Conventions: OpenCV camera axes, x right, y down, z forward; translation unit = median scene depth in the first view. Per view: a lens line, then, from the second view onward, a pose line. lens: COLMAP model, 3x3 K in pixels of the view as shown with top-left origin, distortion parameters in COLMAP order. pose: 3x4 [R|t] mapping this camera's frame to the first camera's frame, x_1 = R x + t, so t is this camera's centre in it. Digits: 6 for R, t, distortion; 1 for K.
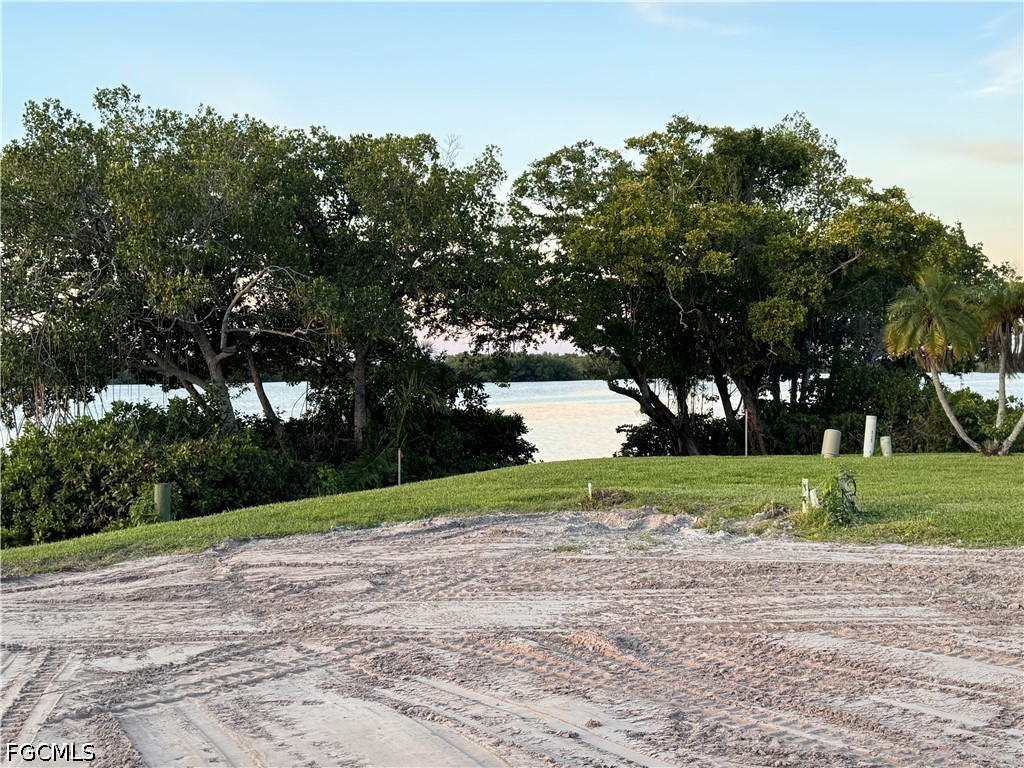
lens RADIAL K [[1284.3, 0, 508.5], [0, 1284.3, 390.7], [0, 0, 1]] dist [0.188625, -0.365823]
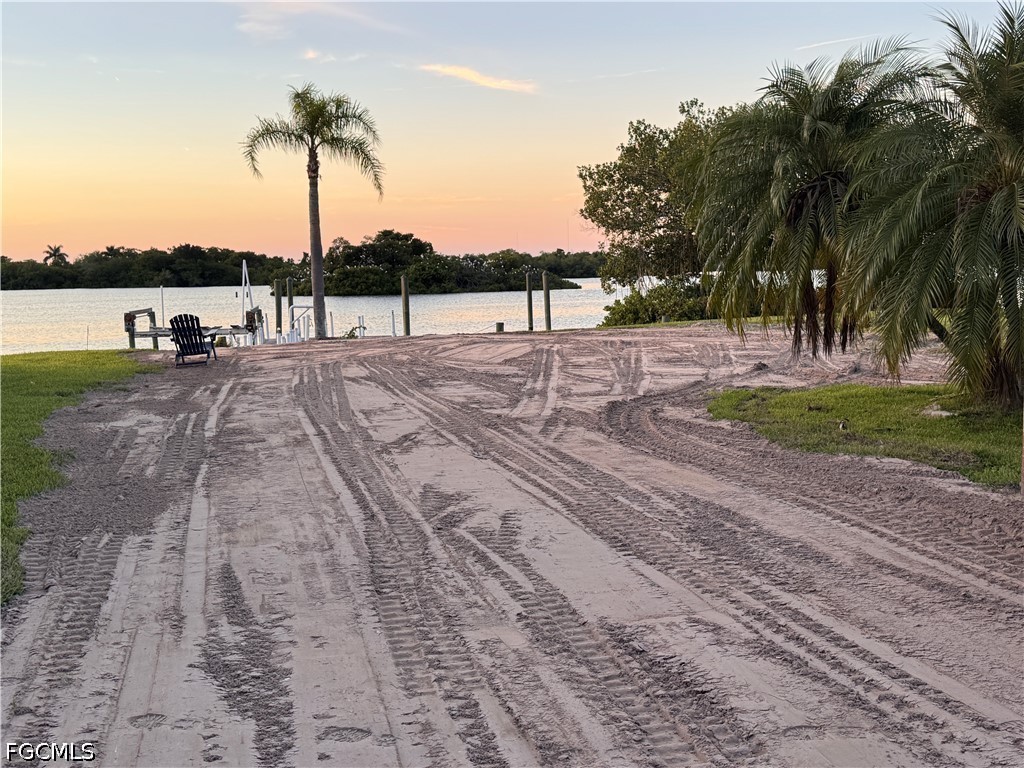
lens RADIAL K [[1139.8, 0, 512.0], [0, 1139.8, 384.0], [0, 0, 1]] dist [0.164383, -0.020693]
pose [[0.805561, 0.051638, -0.590259, 0.465189], [0.005096, 0.995554, 0.094050, 0.006113], [0.592491, -0.078771, 0.801716, -0.455100]]
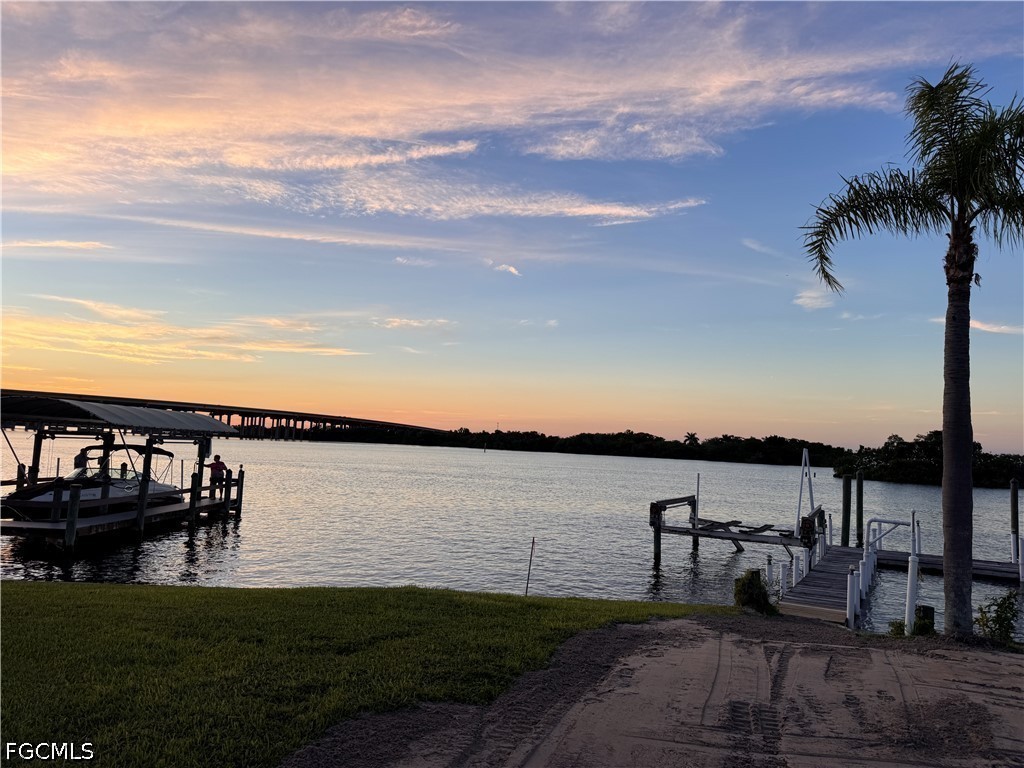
lens RADIAL K [[722.1, 0, 512.0], [0, 722.1, 384.0], [0, 0, 1]] dist [0.071049, -0.084011]
pose [[0.310779, -0.053186, -0.948993, -0.085342], [-0.062947, 0.995090, -0.076384, -0.004844], [0.948396, 0.083474, 0.305905, 0.030540]]
